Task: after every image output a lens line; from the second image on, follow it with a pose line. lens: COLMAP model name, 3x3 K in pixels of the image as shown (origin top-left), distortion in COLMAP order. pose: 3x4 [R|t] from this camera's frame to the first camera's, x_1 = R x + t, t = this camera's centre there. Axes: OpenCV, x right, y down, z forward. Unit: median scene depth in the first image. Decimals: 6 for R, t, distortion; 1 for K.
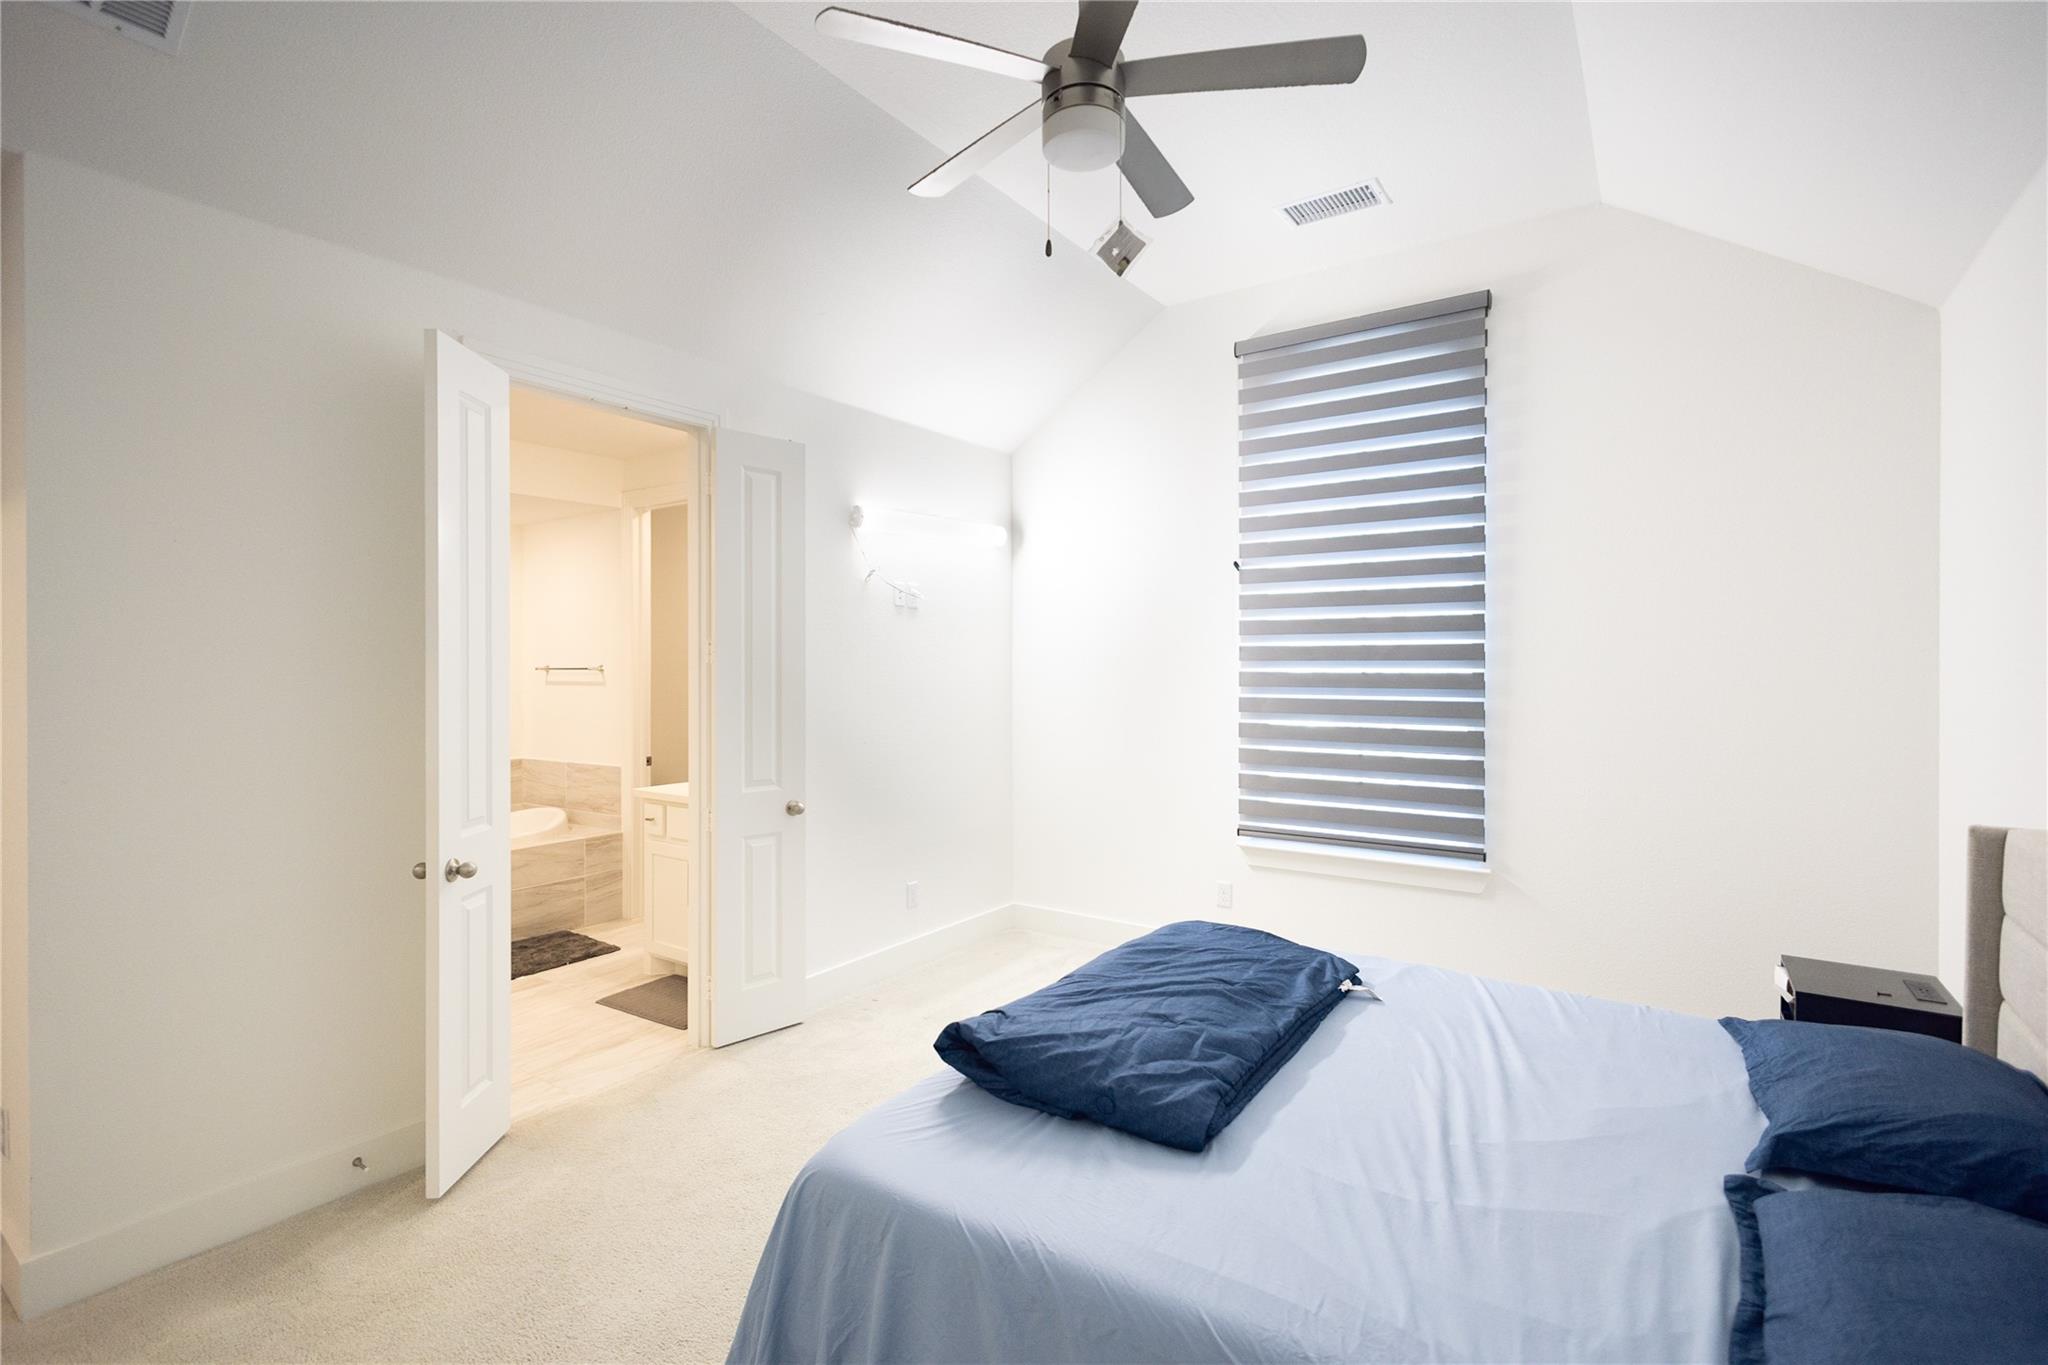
lens RADIAL K [[942.7, 0, 1024.0], [0, 942.7, 682.5], [0, 0, 1]] dist [-0.000759, 0.000014]
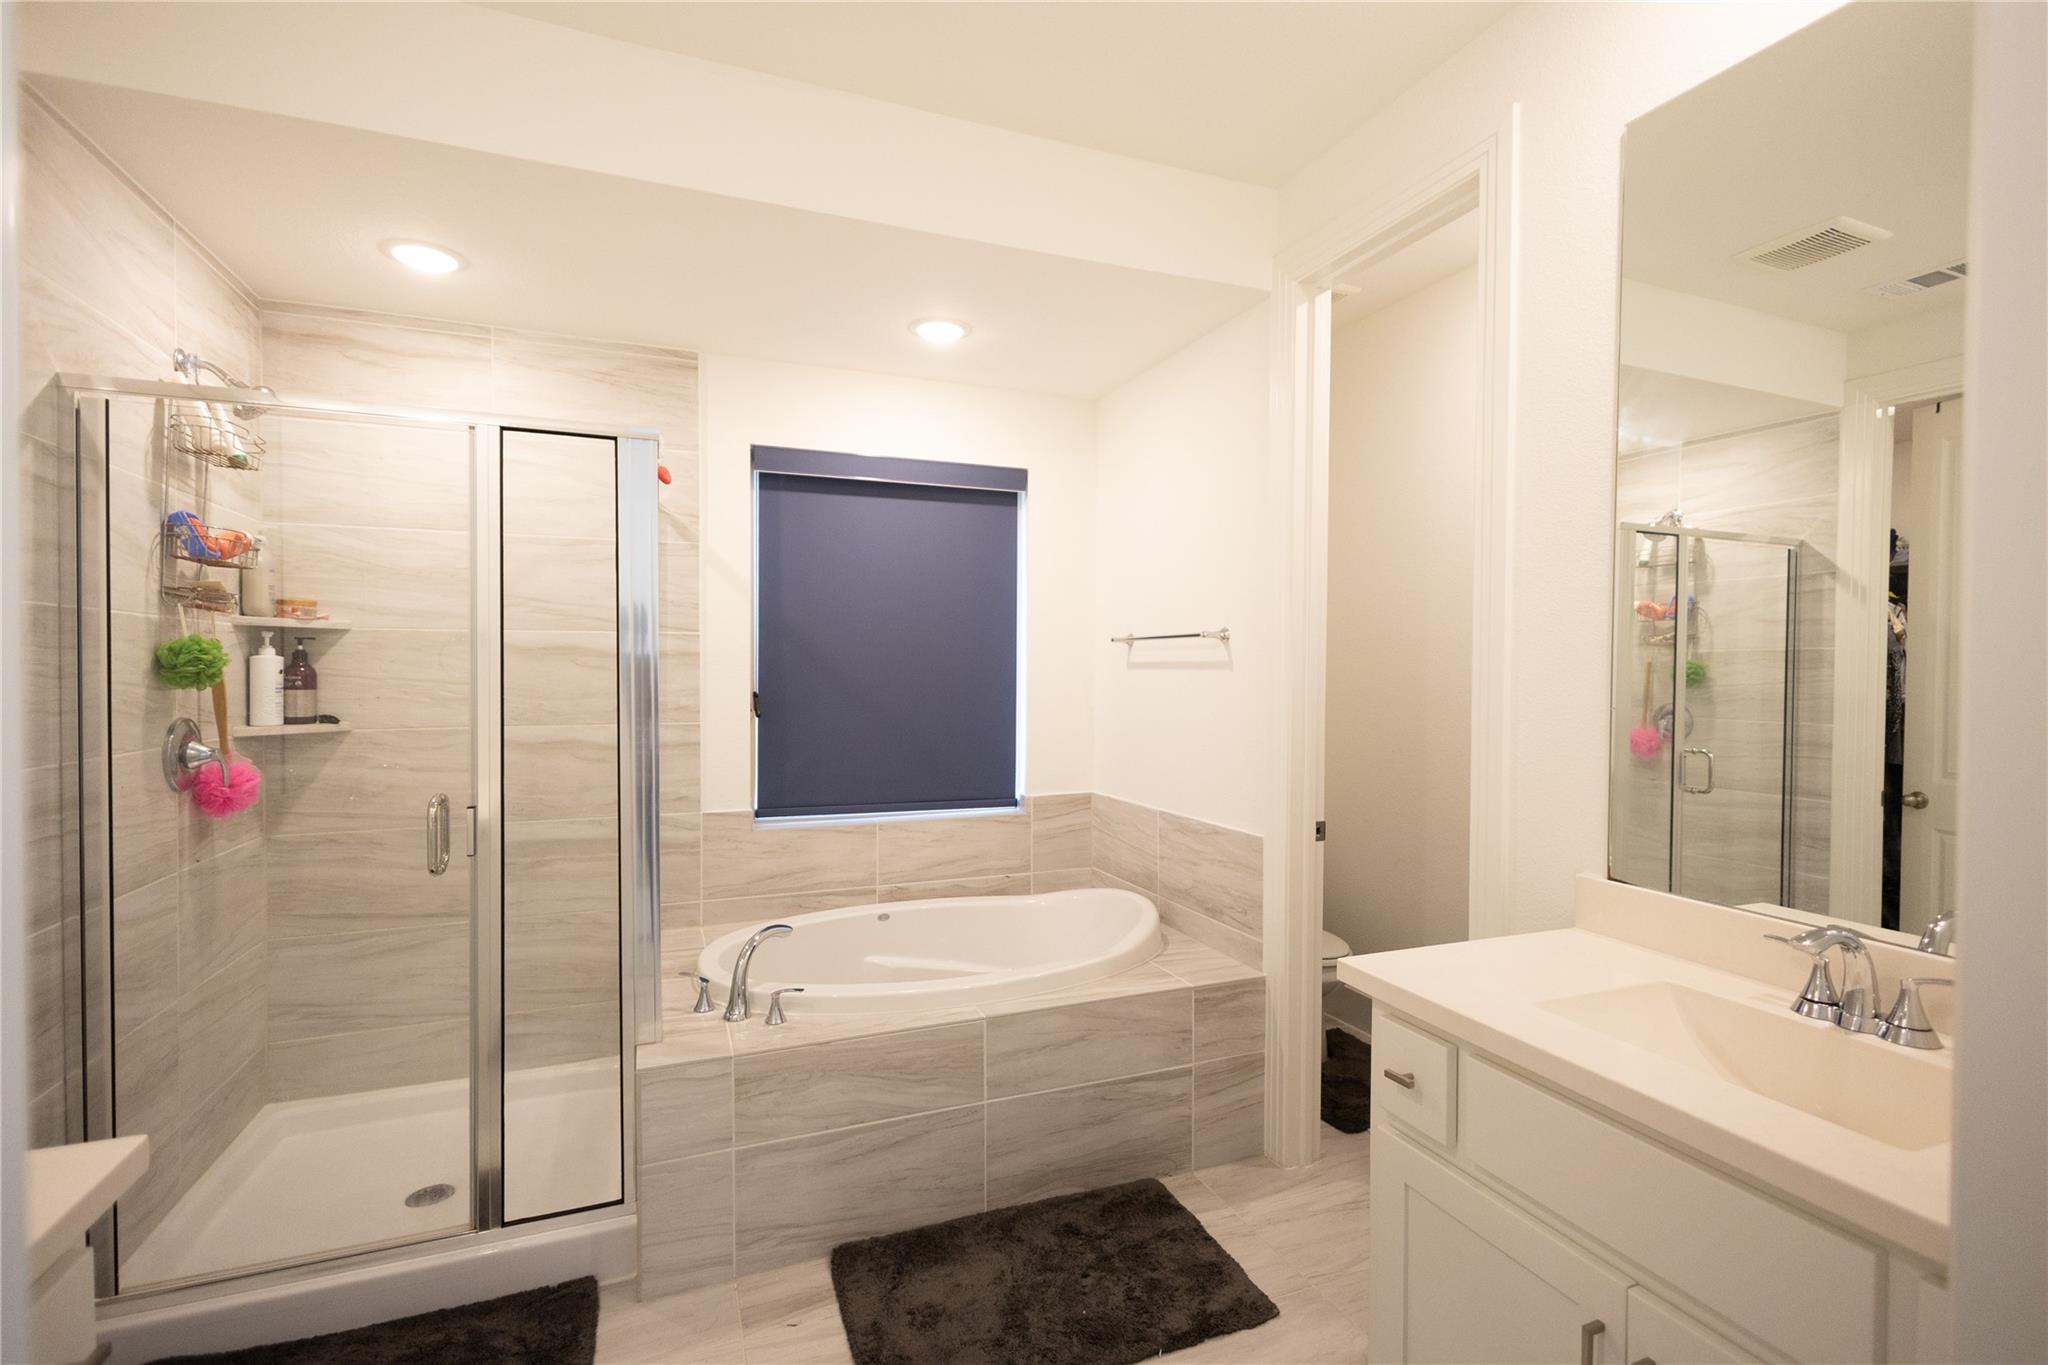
lens RADIAL K [[942.7, 0, 1024.0], [0, 942.7, 682.5], [0, 0, 1]] dist [-0.000759, 0.000014]
pose [[0.829882, 0.012218, -0.557804, -0.264042], [-0.008936, 0.999923, 0.008608, 0.007399], [0.557867, -0.002159, 0.829928, 0.538536]]
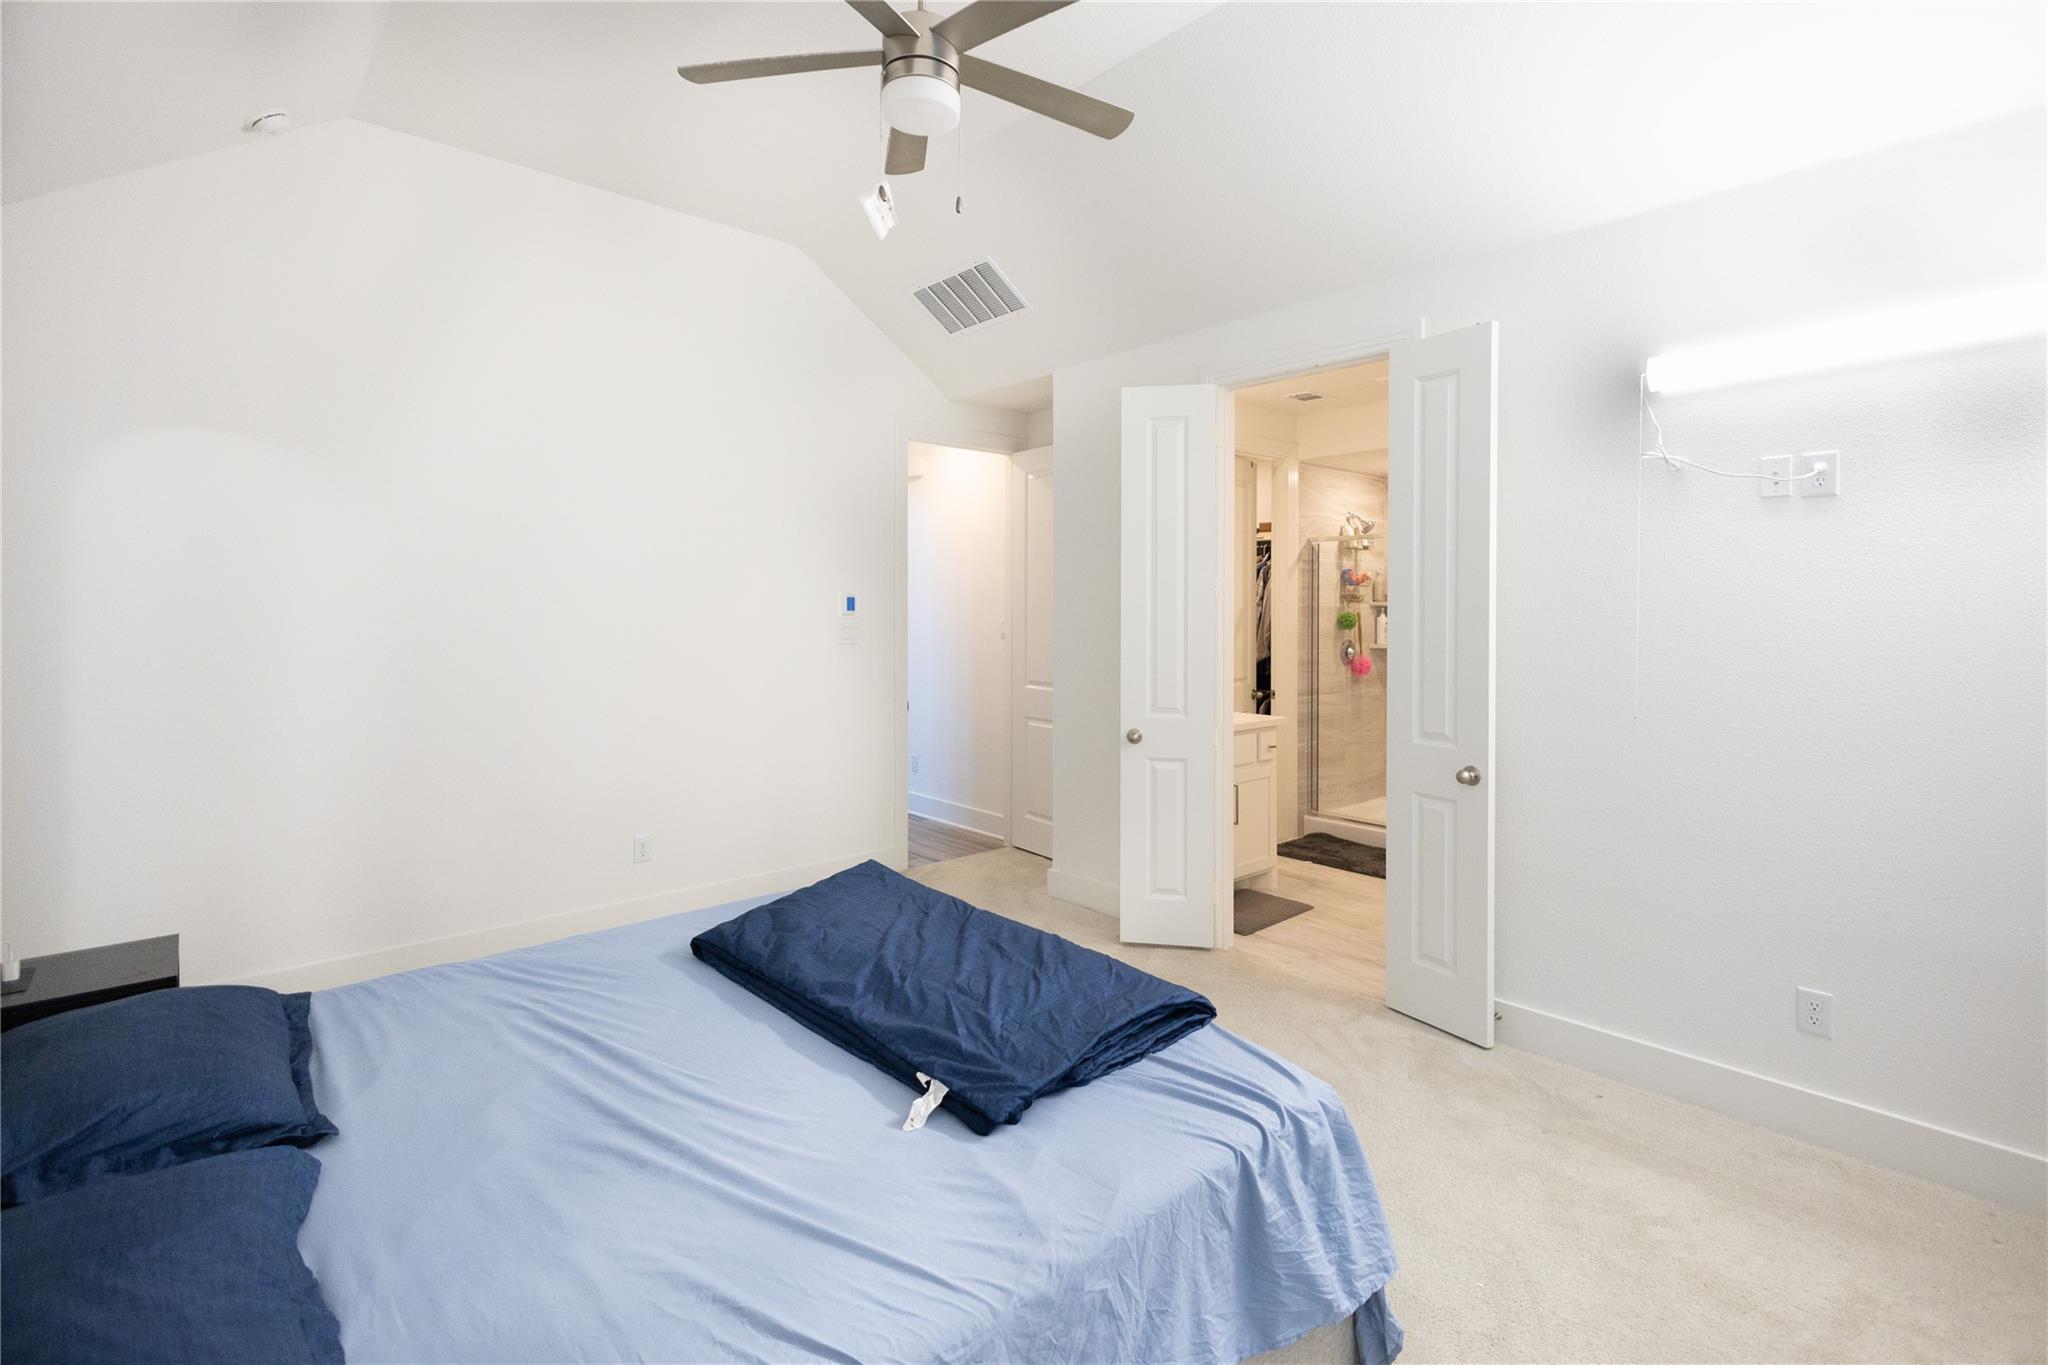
lens RADIAL K [[958.3, 0, 1022.4], [0, 958.3, 612.0], [0, 0, 1]] dist [0.001196, 0.000108]
pose [[-0.251103, 0.000117, -0.967960, 0.456627], [-0.012501, 0.999916, 0.003363, -0.004143], [0.967880, 0.012945, -0.251080, 0.579168]]
